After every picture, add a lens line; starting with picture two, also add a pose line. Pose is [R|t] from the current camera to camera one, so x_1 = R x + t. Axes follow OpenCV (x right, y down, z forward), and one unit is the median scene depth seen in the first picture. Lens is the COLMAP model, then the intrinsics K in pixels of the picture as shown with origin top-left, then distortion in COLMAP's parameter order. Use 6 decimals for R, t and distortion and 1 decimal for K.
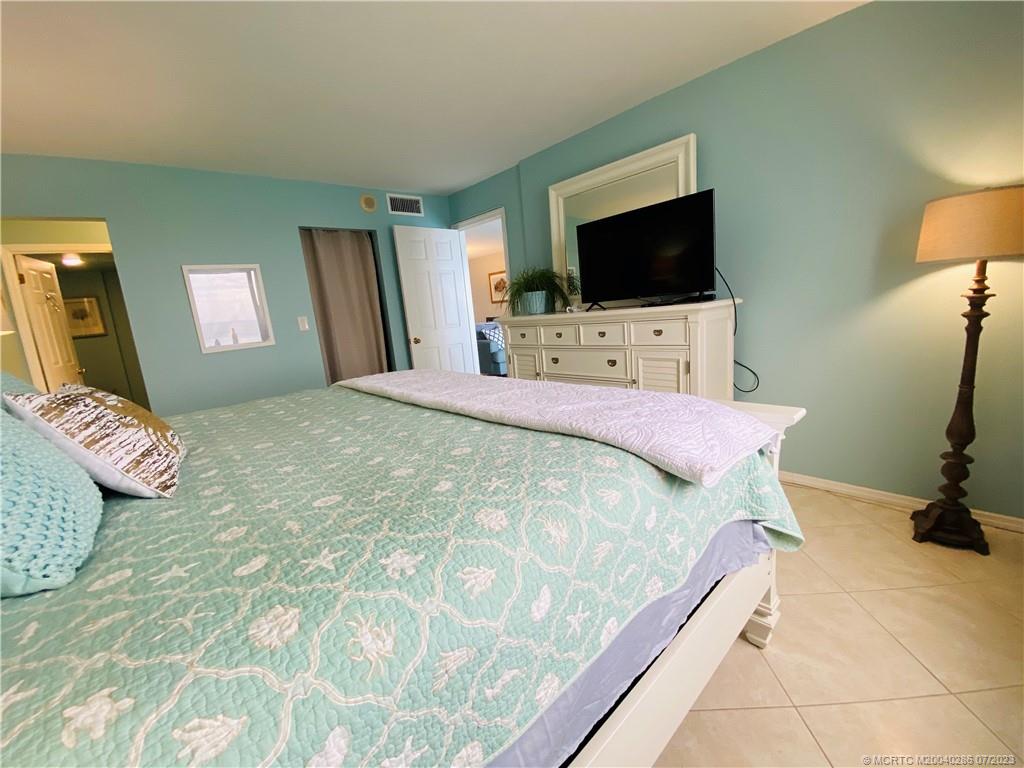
lens RADIAL K [[420.5, 0, 510.0], [0, 420.5, 382.8], [0, 0, 1]] dist [-0.002290, -0.000447]
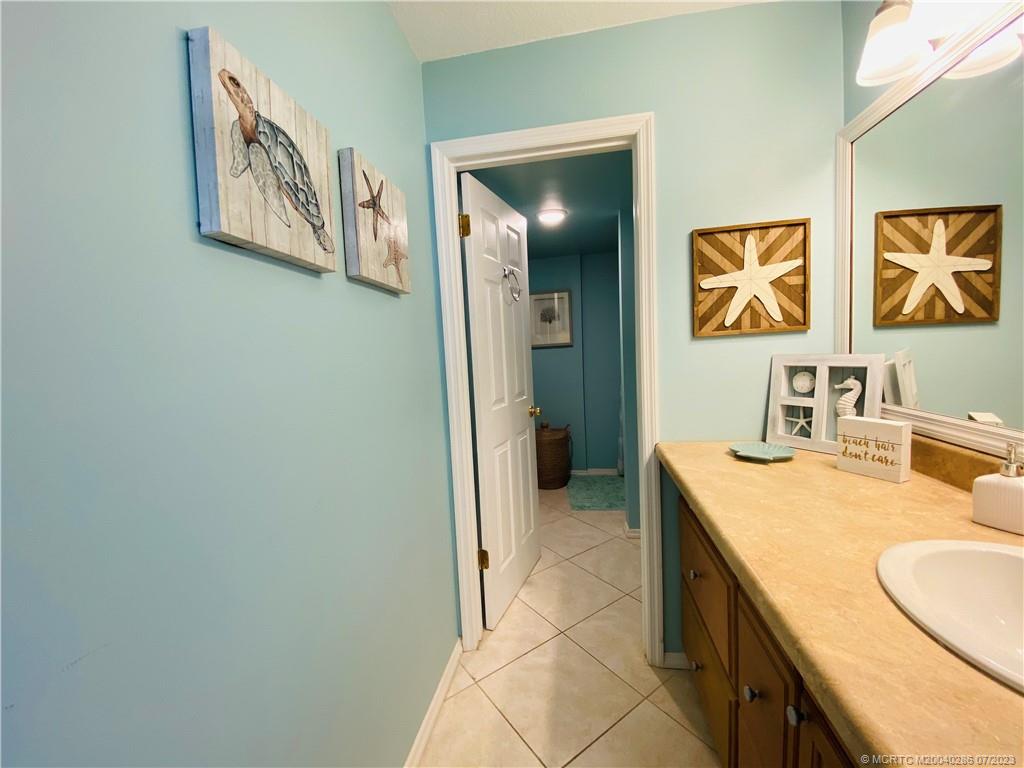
lens RADIAL K [[420.5, 0, 510.4], [0, 420.5, 379.9], [0, 0, 1]] dist [-0.002290, -0.000447]
pose [[0.631124, 0.108297, -0.768085, -0.639401], [-0.137396, 0.990156, 0.026712, -0.082080], [0.763417, 0.088673, 0.639791, 0.636690]]
